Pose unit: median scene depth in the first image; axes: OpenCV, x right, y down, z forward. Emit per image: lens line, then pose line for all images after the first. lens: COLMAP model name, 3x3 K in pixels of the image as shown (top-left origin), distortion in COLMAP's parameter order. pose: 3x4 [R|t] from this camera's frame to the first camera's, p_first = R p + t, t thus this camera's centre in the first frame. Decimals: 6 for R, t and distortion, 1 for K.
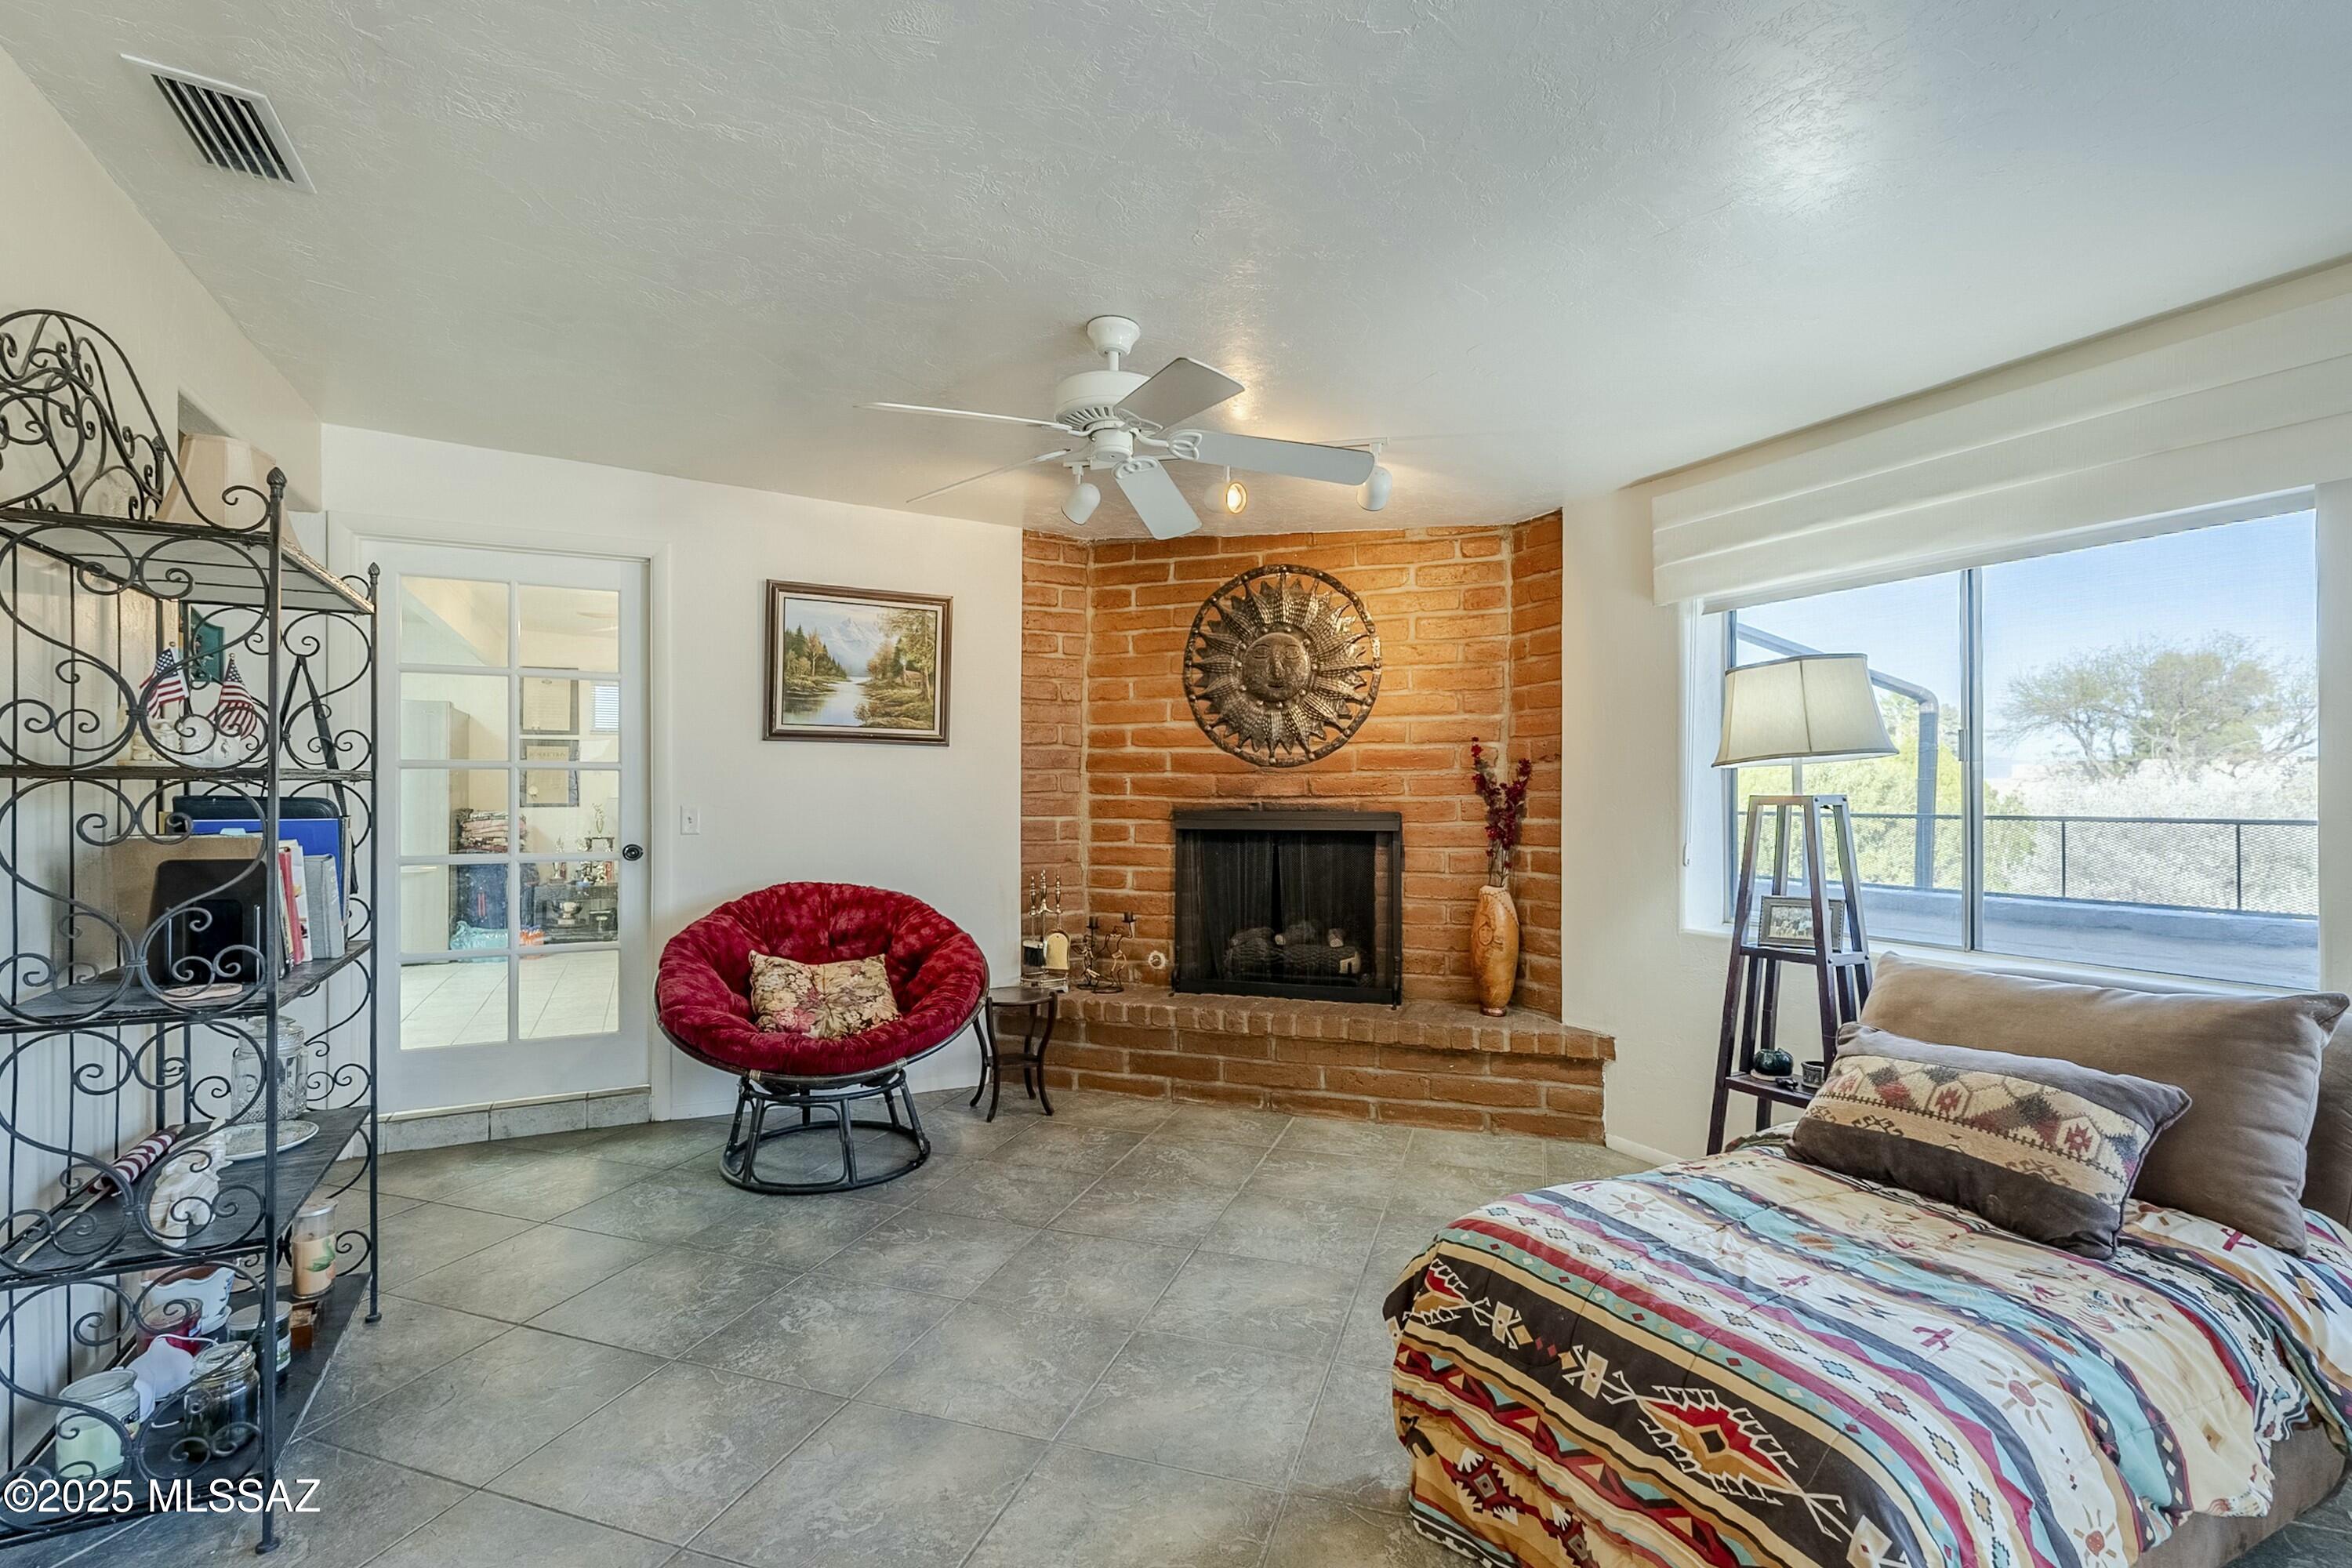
lens RADIAL K [[1073.3, 0, 1176.0], [0, 1073.3, 784.0], [0, 0, 1]] dist [0.018571, -0.000072]
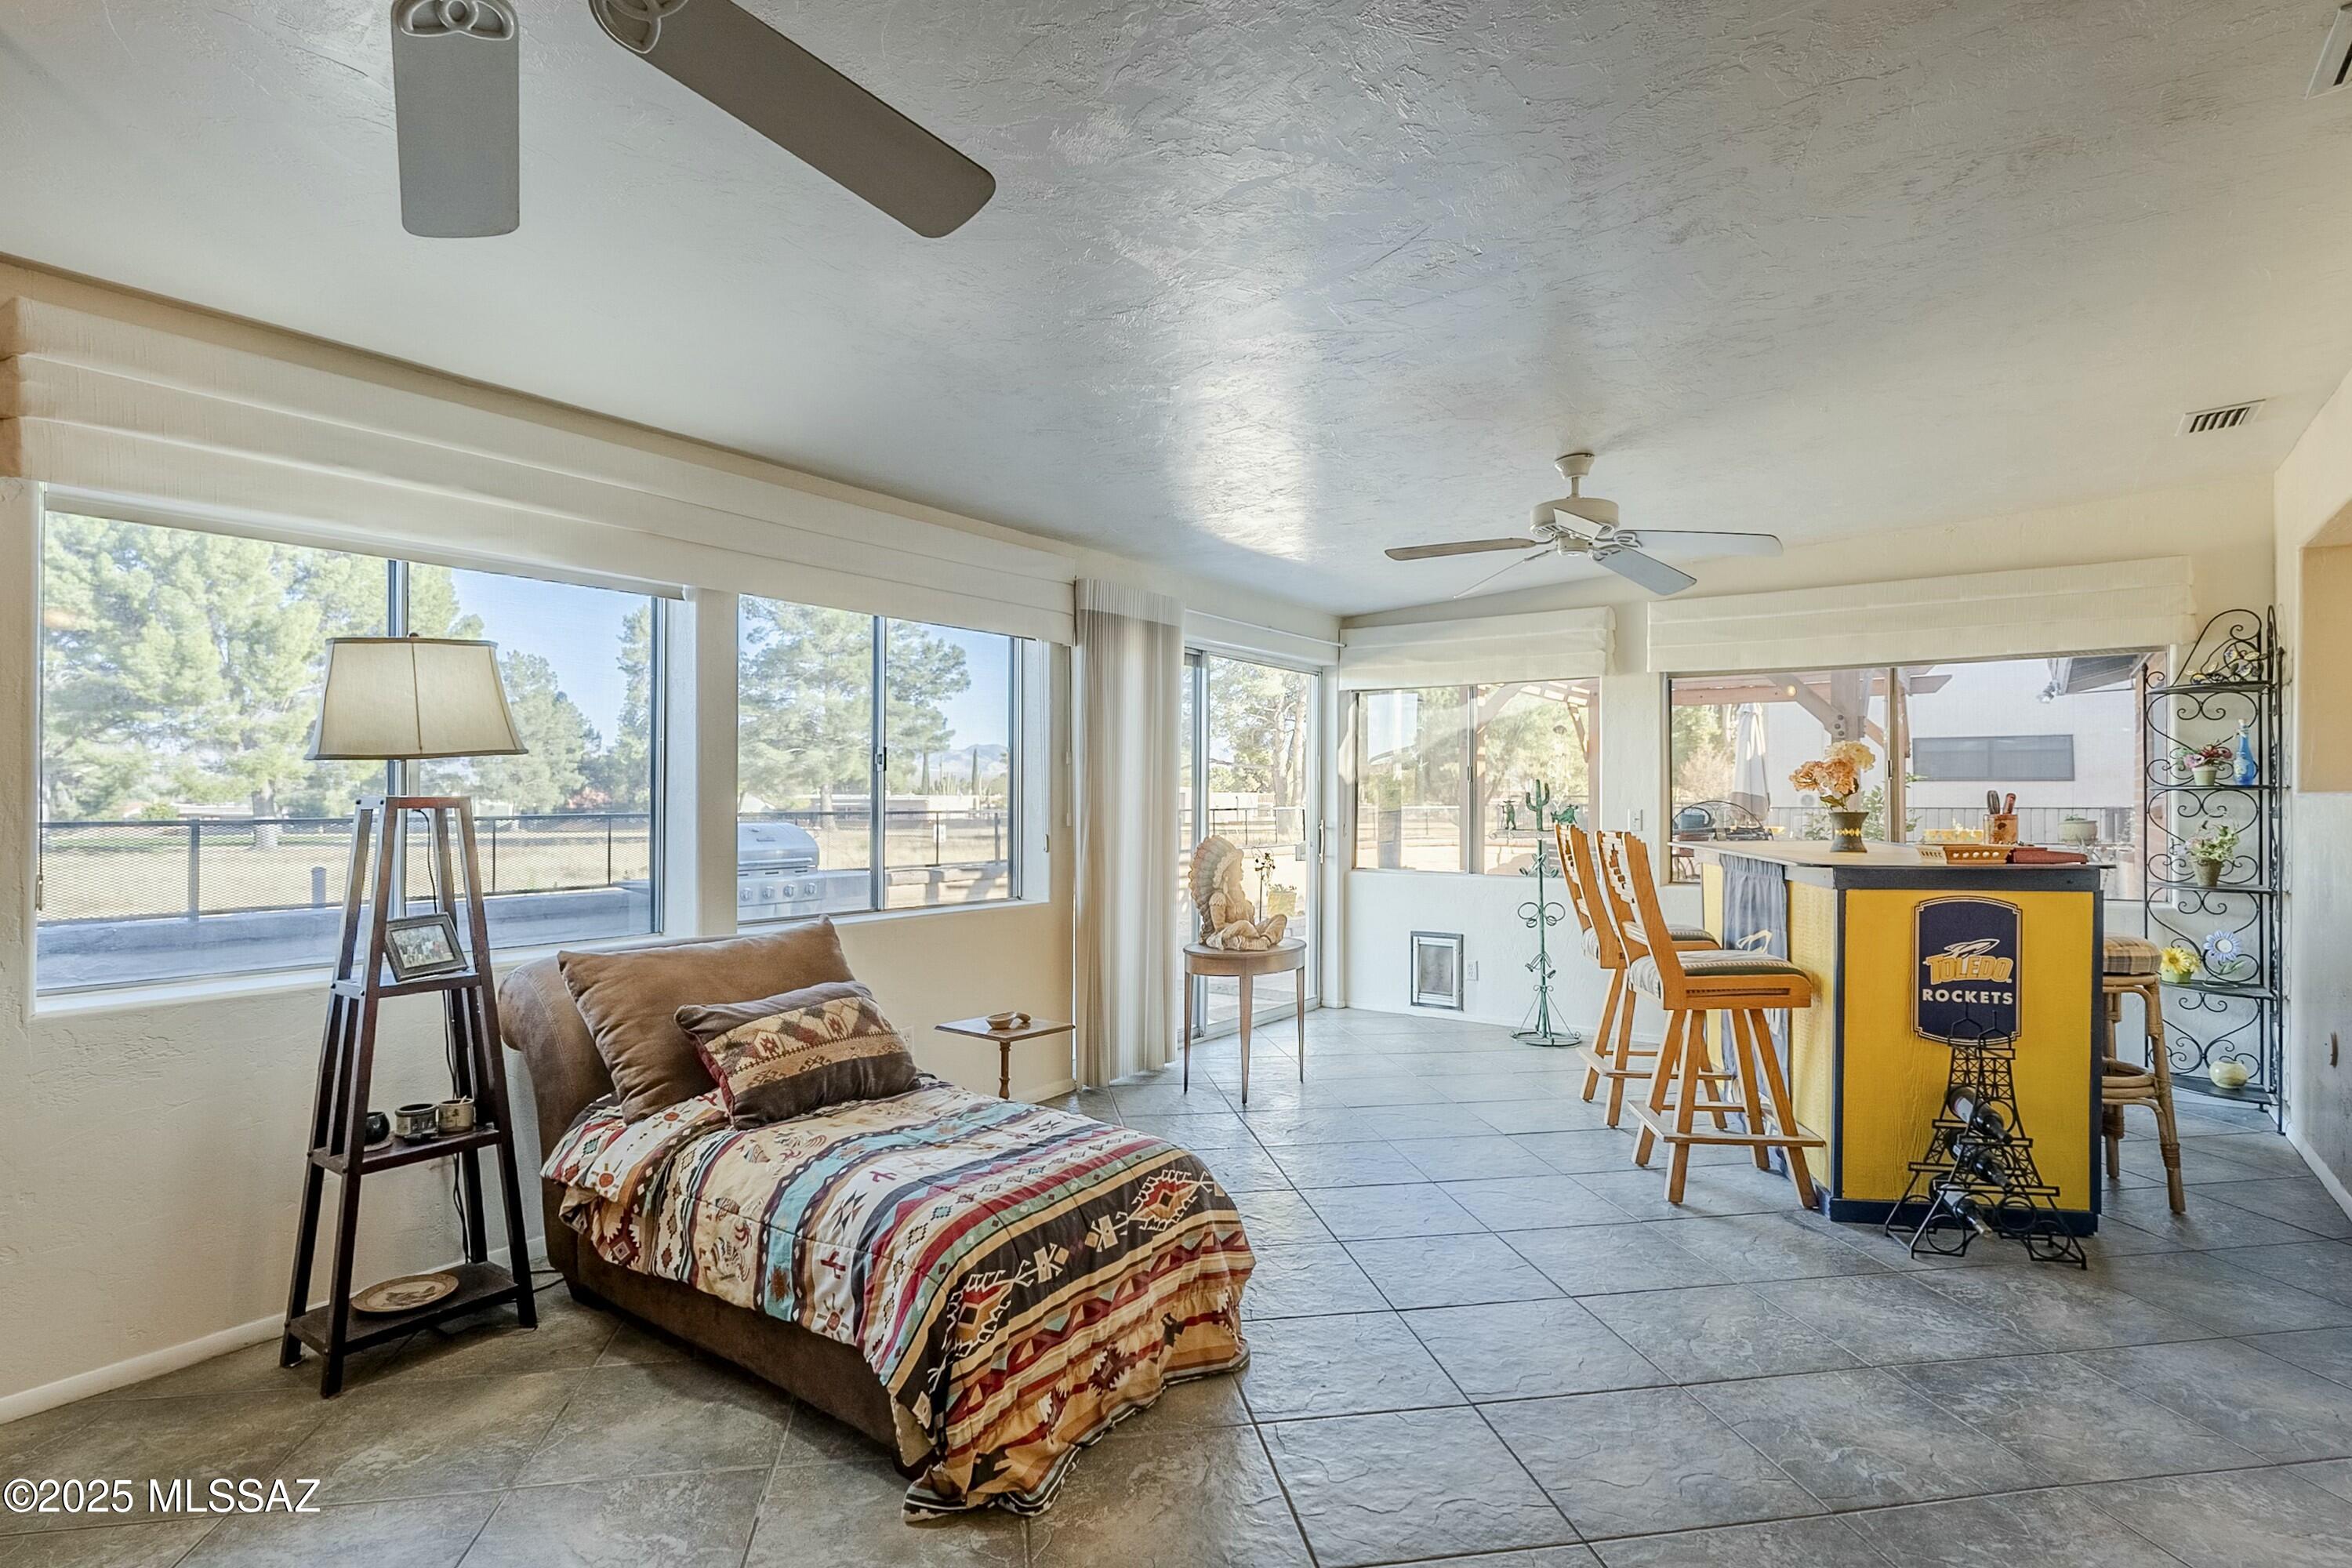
lens RADIAL K [[1200.1, 0, 1176.0], [0, 1200.1, 784.0], [0, 0, 1]] dist [0.000522, 0.000078]
pose [[-0.466622, 0.009418, 0.884407, -0.885370], [-0.005776, 0.999890, -0.013695, 0.015097], [-0.884438, -0.011499, -0.466516, 1.491013]]
